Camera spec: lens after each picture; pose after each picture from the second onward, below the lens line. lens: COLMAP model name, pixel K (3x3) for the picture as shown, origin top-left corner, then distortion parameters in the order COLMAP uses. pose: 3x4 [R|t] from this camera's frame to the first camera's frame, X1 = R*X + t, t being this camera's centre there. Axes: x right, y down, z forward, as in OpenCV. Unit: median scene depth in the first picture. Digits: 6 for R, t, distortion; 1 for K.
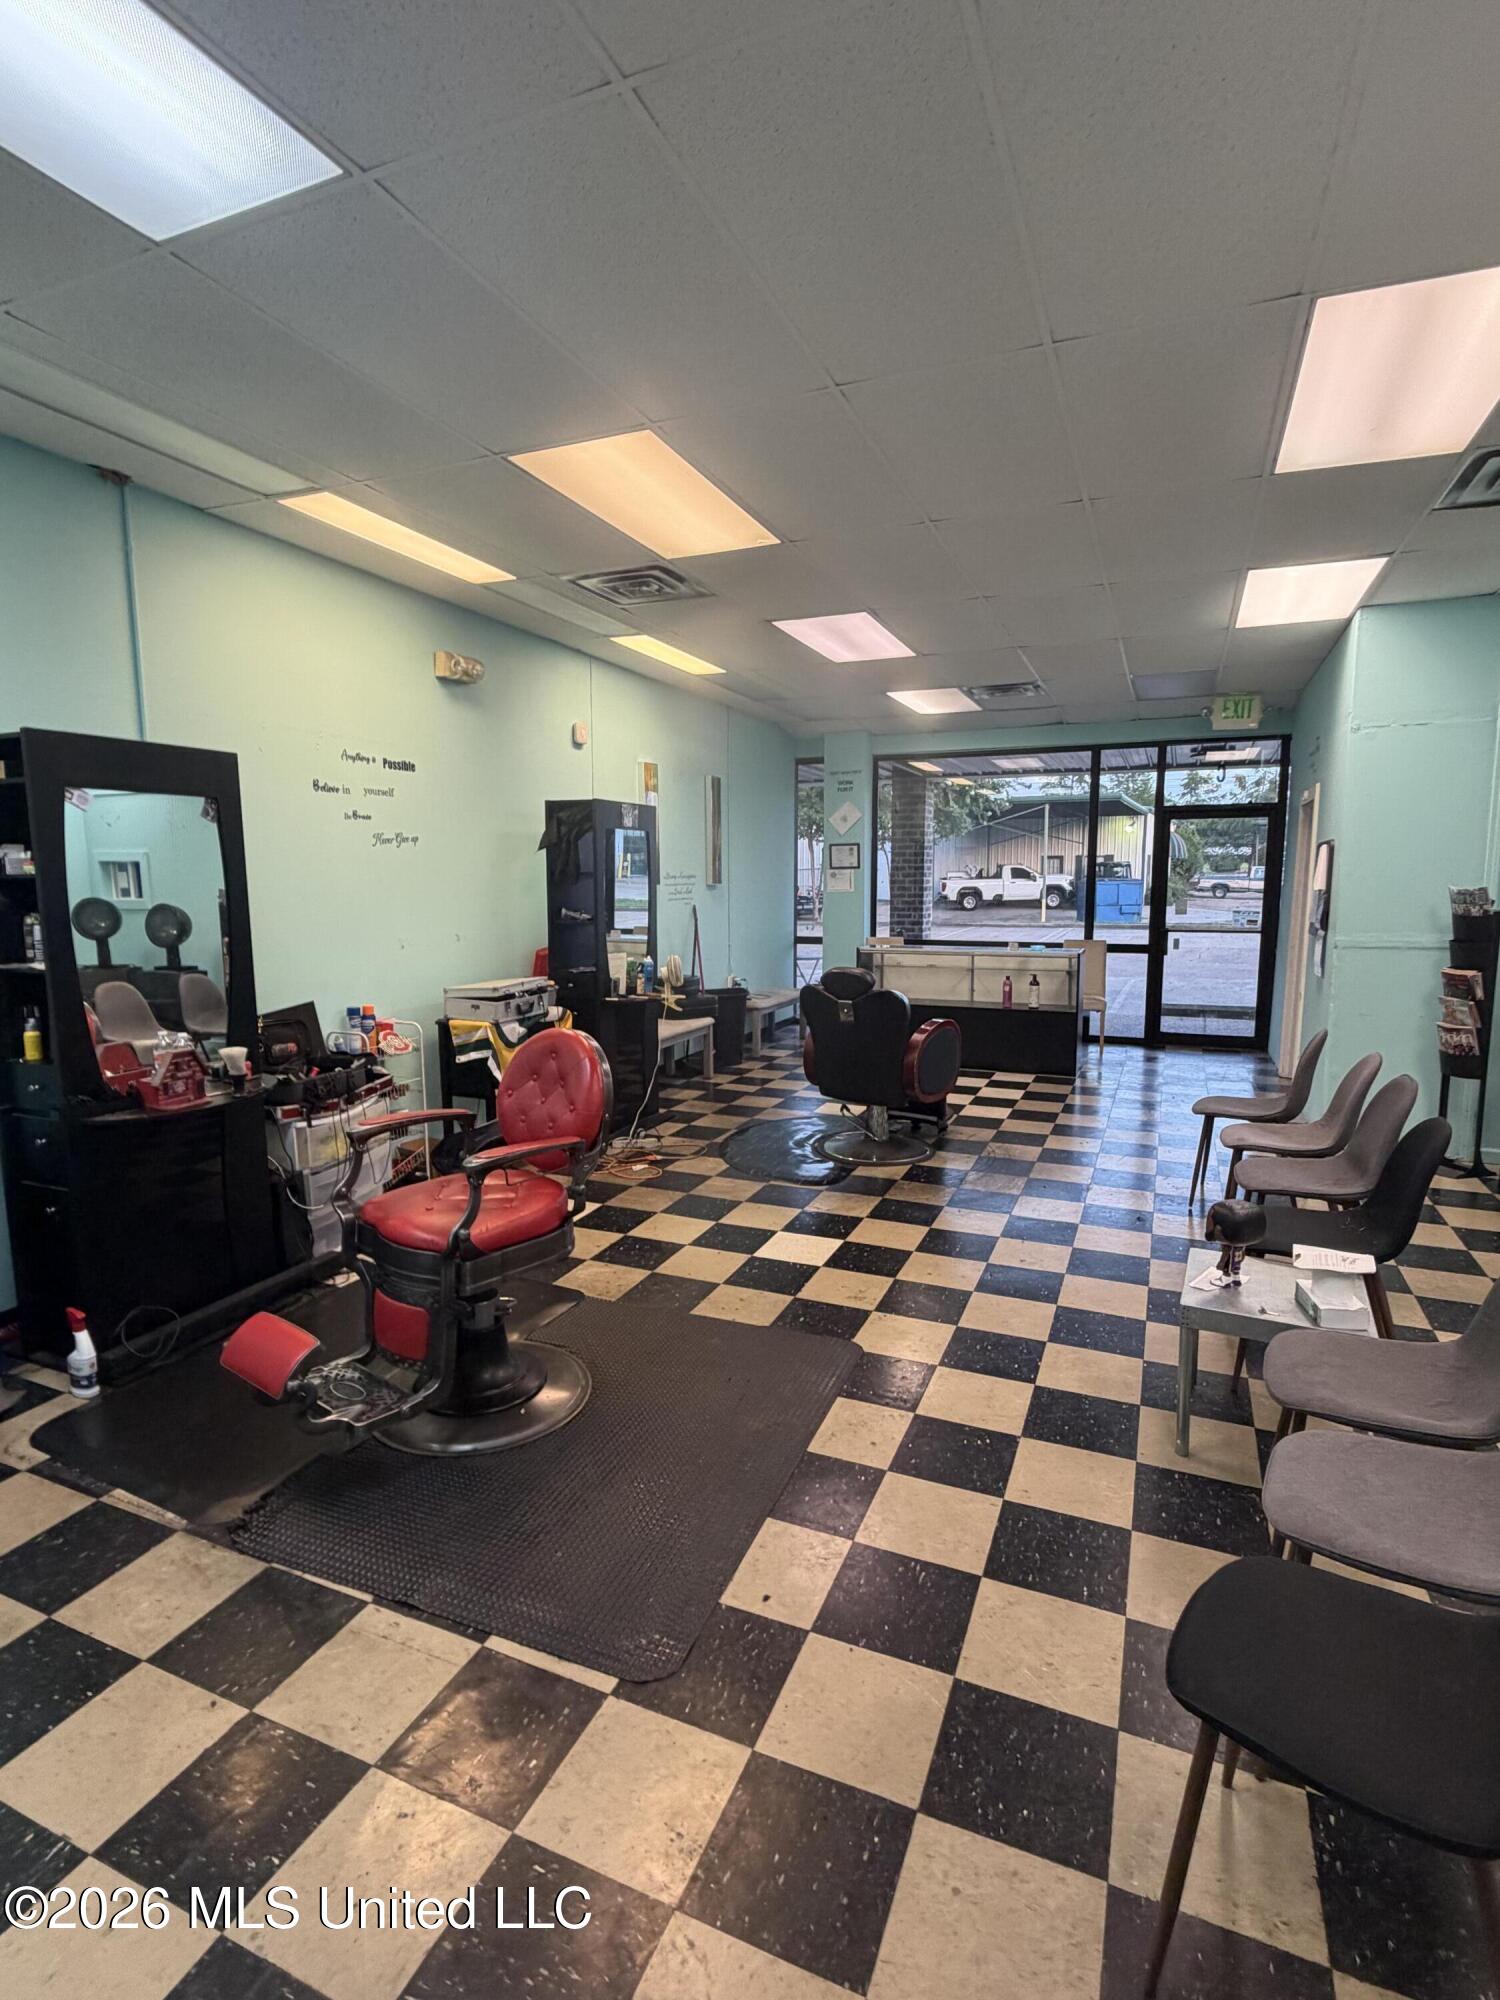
lens RADIAL K [[988.1, 0, 750.0], [0, 988.1, 1000.0], [0, 0, 1]] dist [0.003741, -0.001581]
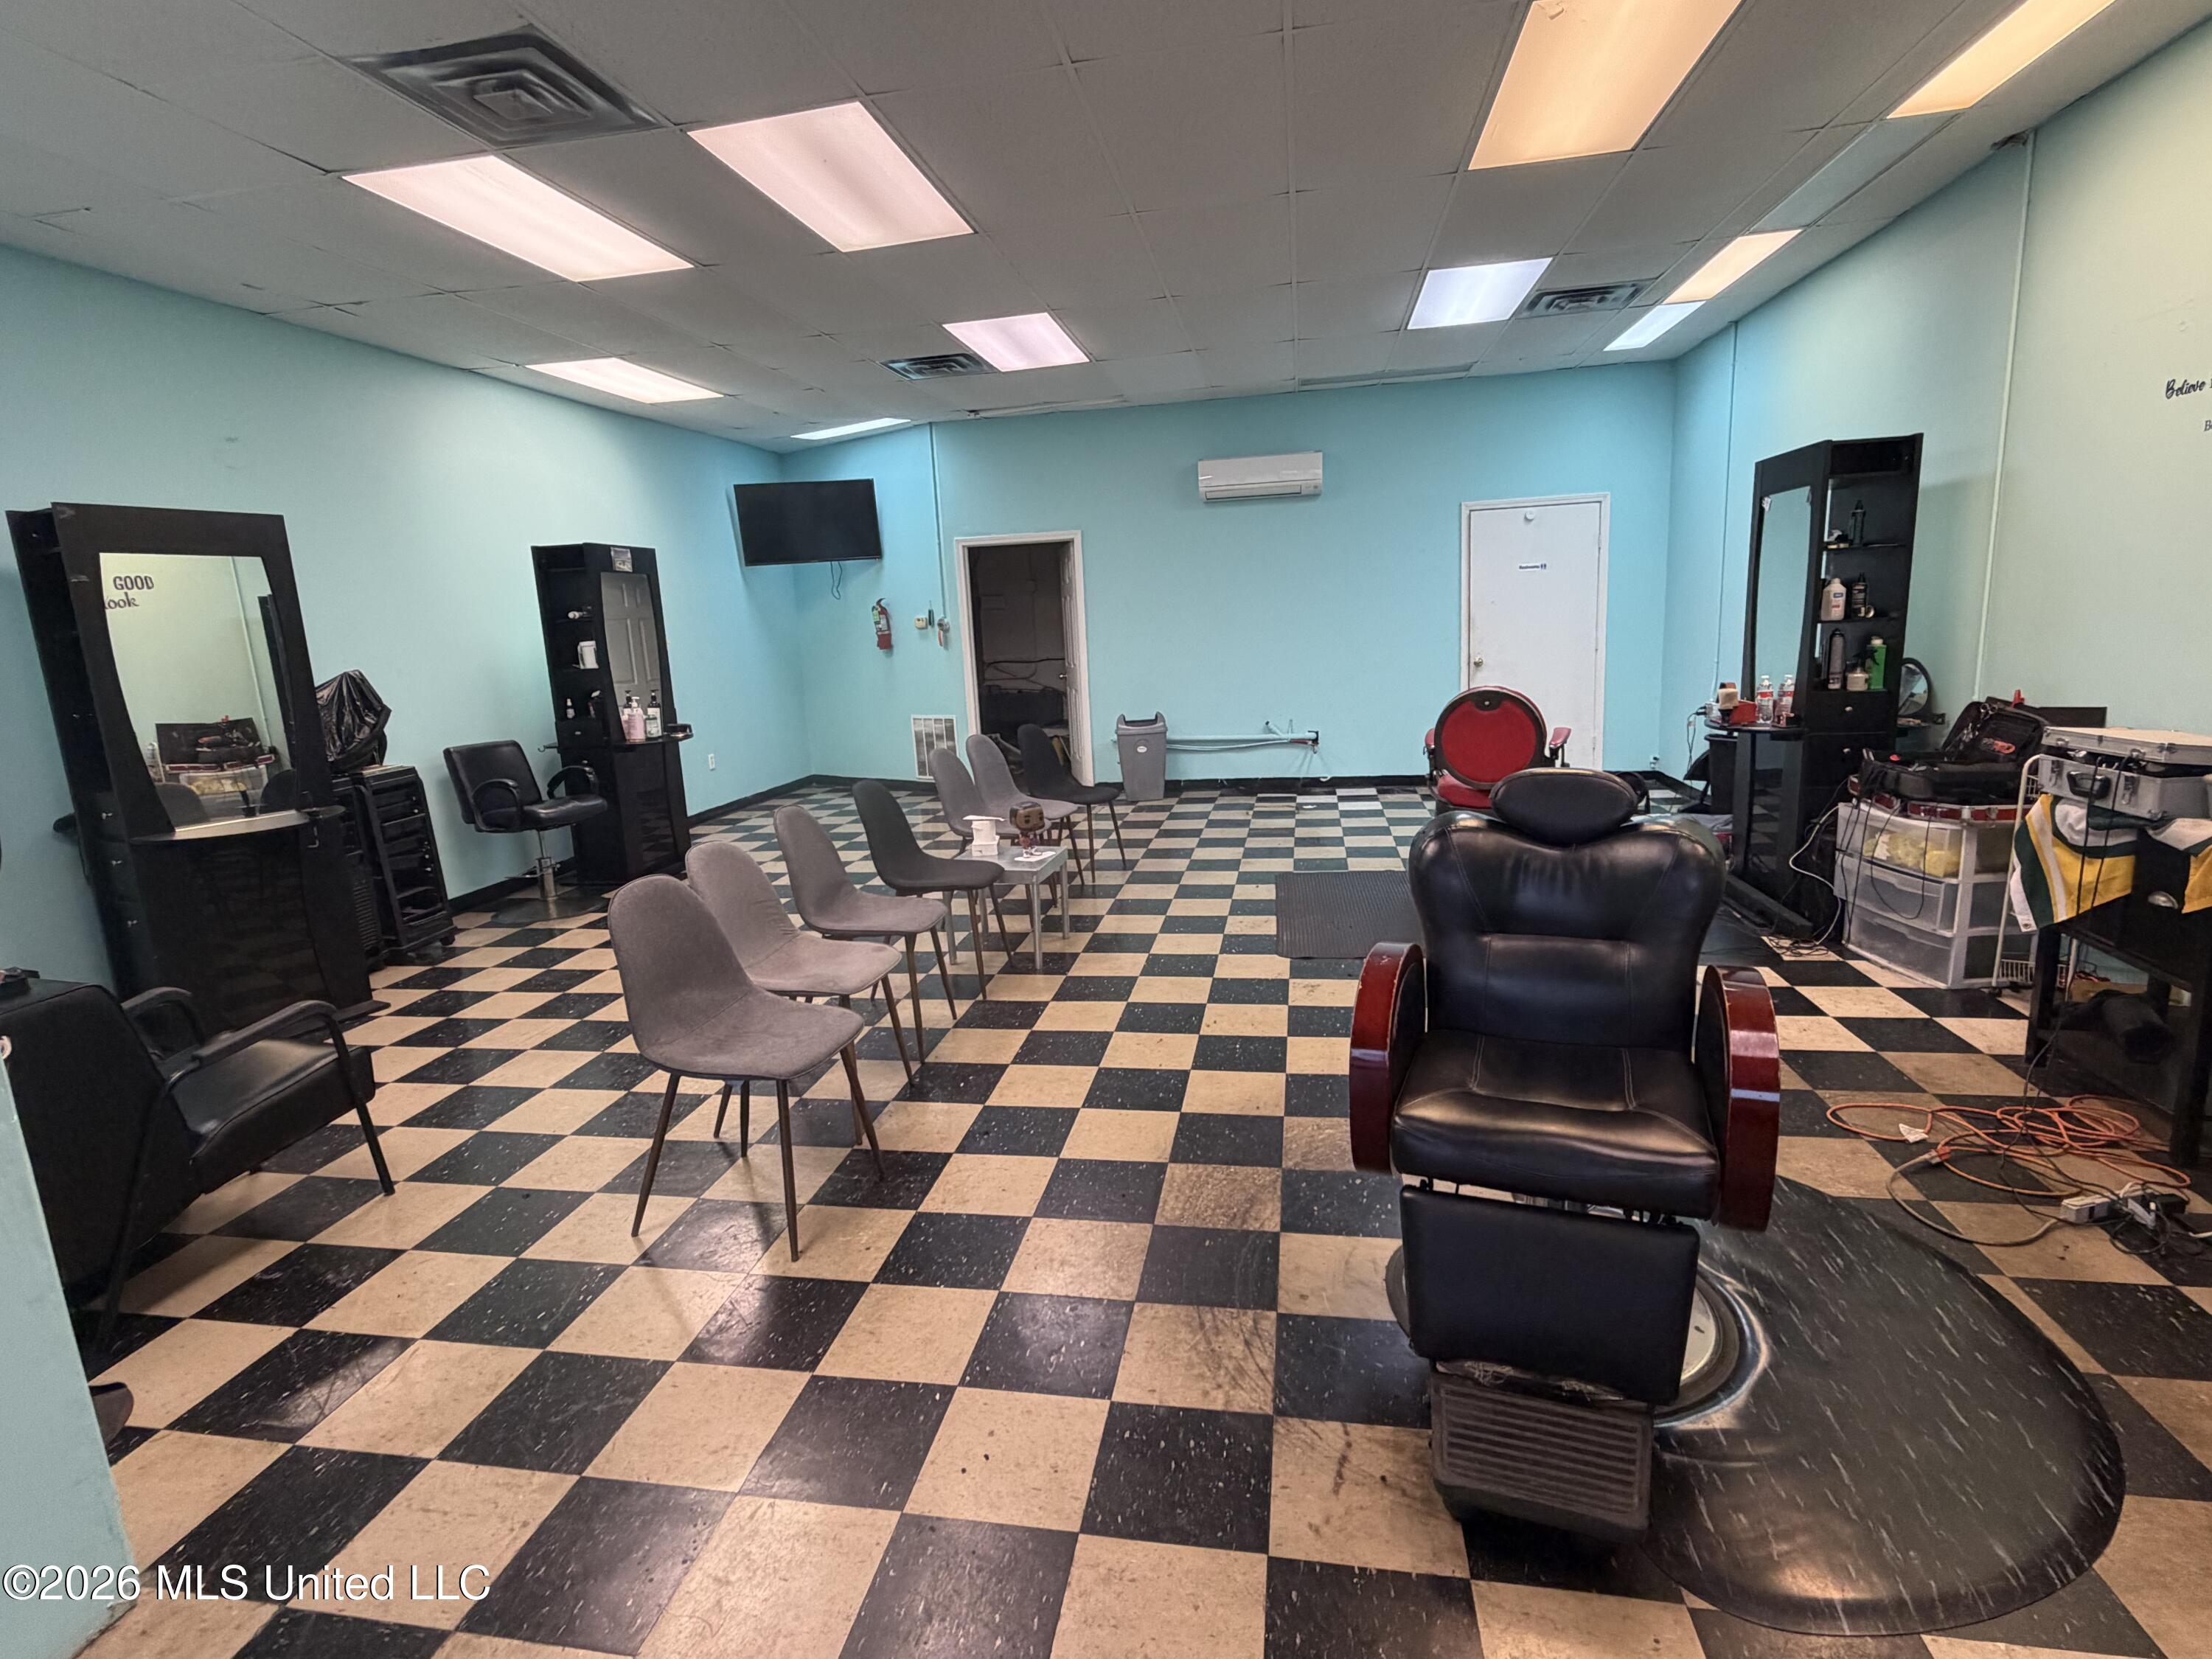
lens RADIAL K [[1092.8, 0, 1106.6], [0, 1092.8, 825.2], [0, 0, 1]] dist [0.003741, -0.001581]
pose [[-0.971293, 0.093271, -0.218839, 0.412399], [0.020713, 0.949595, 0.312795, -0.167985], [0.236983, 0.299283, -0.924267, 1.466581]]
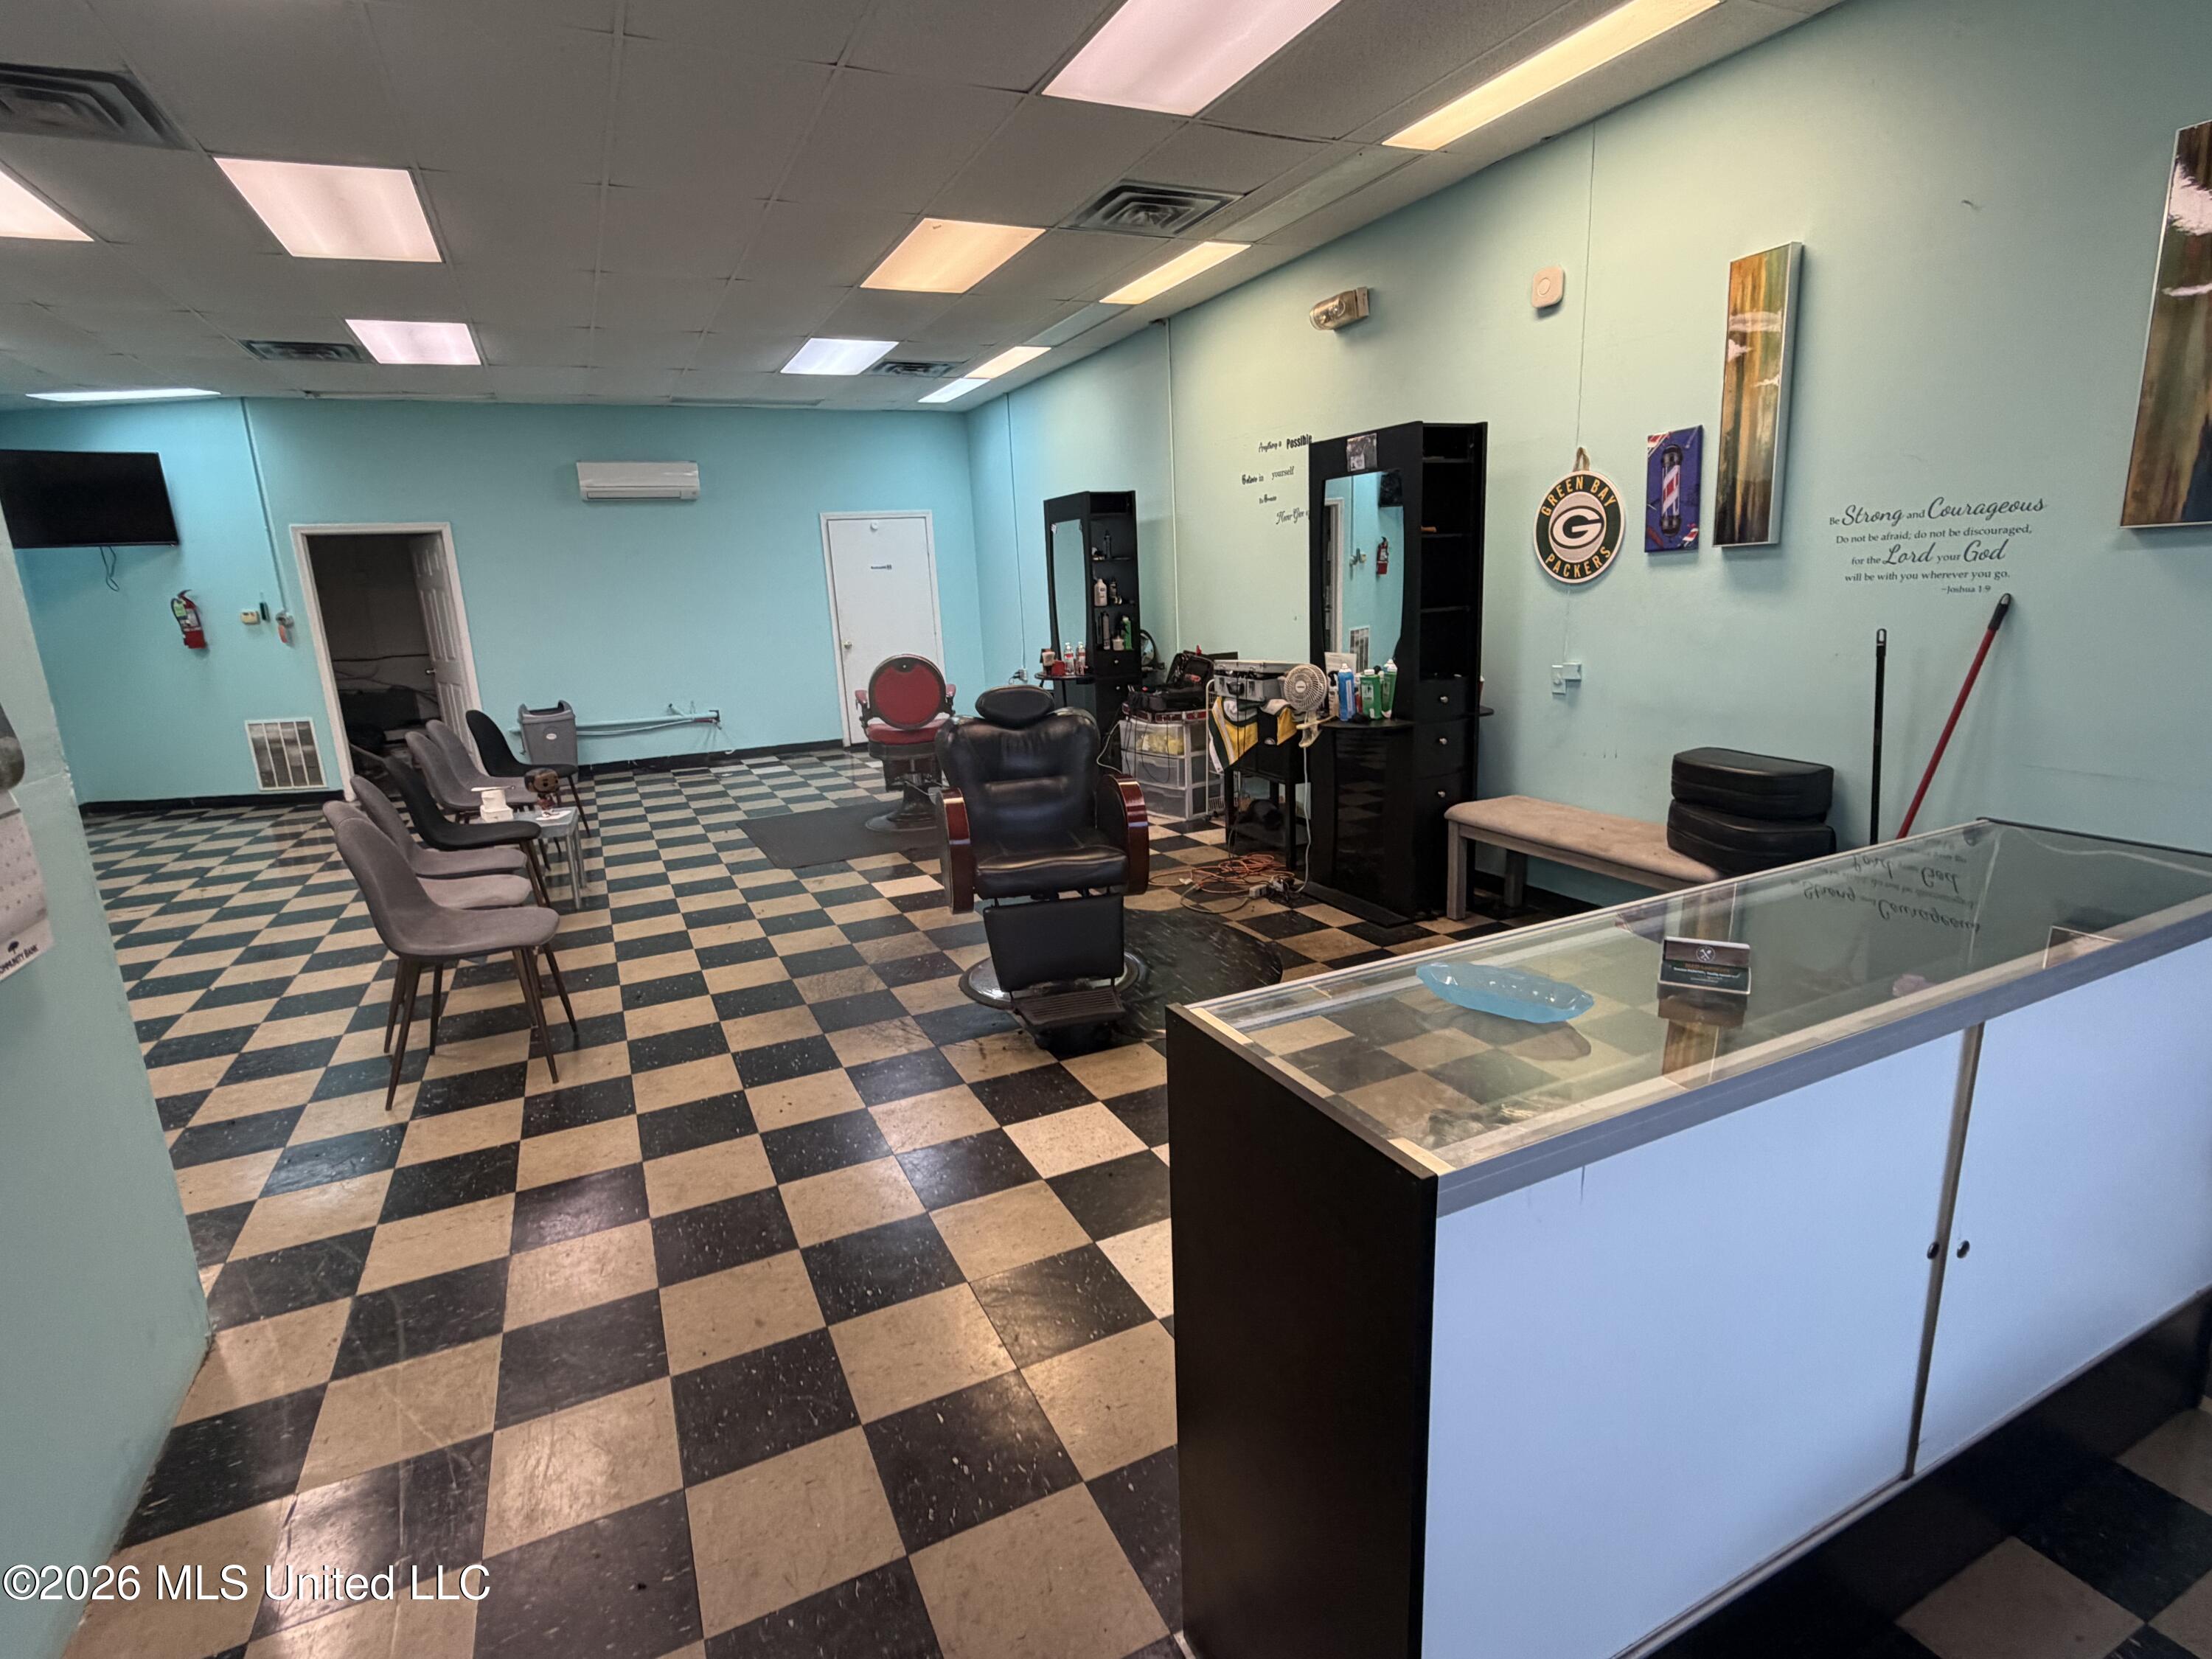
lens RADIAL K [[1092.8, 0, 1106.6], [0, 1092.8, 825.2], [0, 0, 1]] dist [0.003741, -0.001581]
pose [[-0.652348, 0.199873, -0.731090, 0.708393], [-0.051043, 0.950825, 0.305493, -0.196568], [0.756198, 0.236605, -0.610067, 1.662030]]
